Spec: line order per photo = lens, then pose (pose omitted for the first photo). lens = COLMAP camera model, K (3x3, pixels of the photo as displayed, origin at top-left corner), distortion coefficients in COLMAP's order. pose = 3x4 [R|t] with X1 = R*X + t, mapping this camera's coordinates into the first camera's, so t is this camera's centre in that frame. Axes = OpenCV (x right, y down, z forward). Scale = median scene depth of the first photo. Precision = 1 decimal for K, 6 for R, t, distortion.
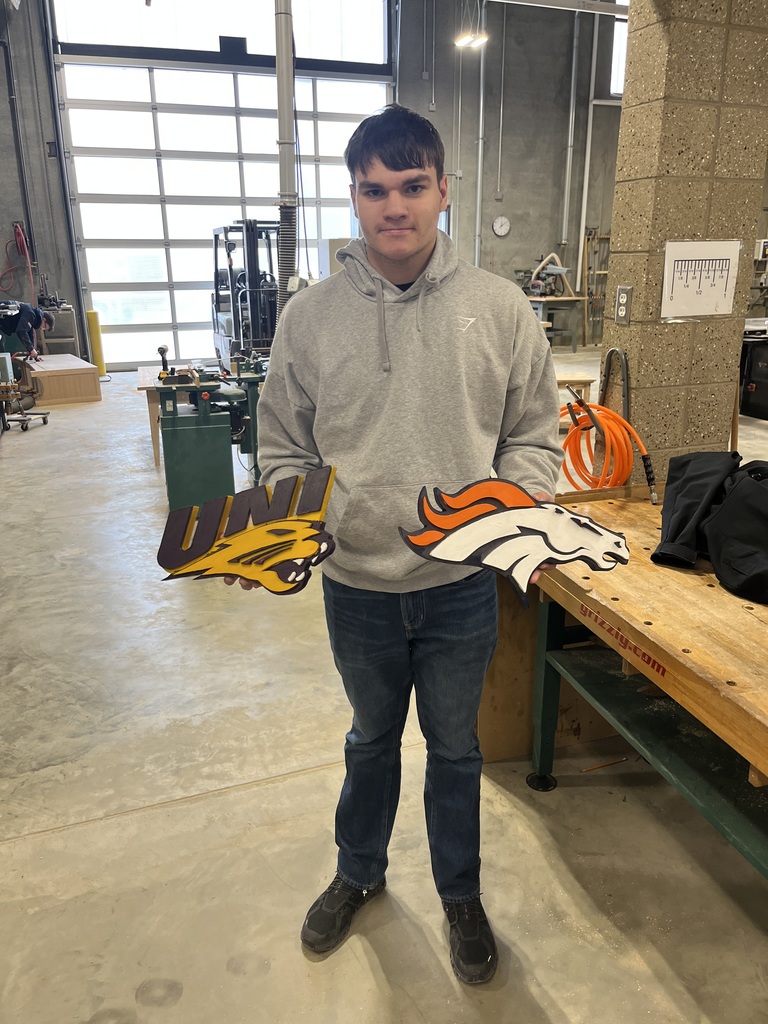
lens RADIAL K [[794.0, 0, 392.6], [0, 794.0, 519.1], [0, 0, 1]] dist [0.061014, -0.106171]
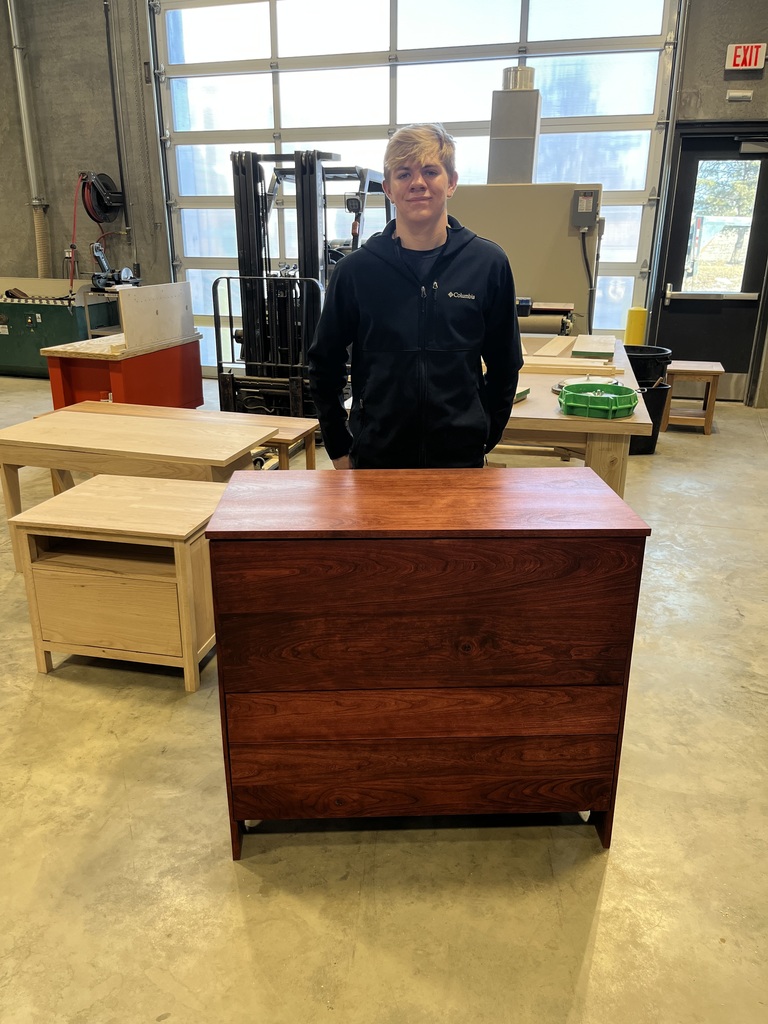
lens RADIAL K [[794.0, 0, 386.7], [0, 794.0, 518.3], [0, 0, 1]] dist [0.061014, -0.106171]
pose [[0.780055, 0.220364, -0.585622, 0.249799], [-0.202127, 0.974498, 0.097458, -0.171353], [0.592164, 0.042347, 0.804704, 0.532025]]
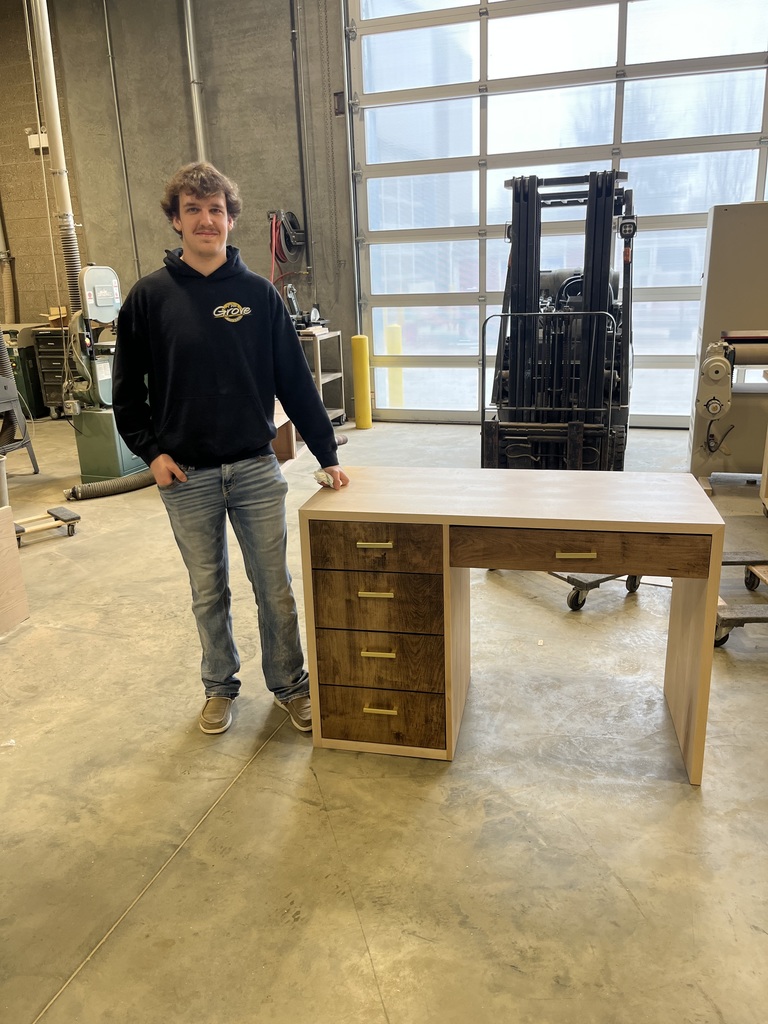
lens RADIAL K [[794.0, 0, 380.7], [0, 794.0, 515.3], [0, 0, 1]] dist [0.061014, -0.106171]
pose [[0.752043, 0.178719, -0.634422, 0.100370], [-0.175712, 0.982065, 0.068362, -0.157194], [0.635261, 0.060065, 0.769958, 0.486307]]
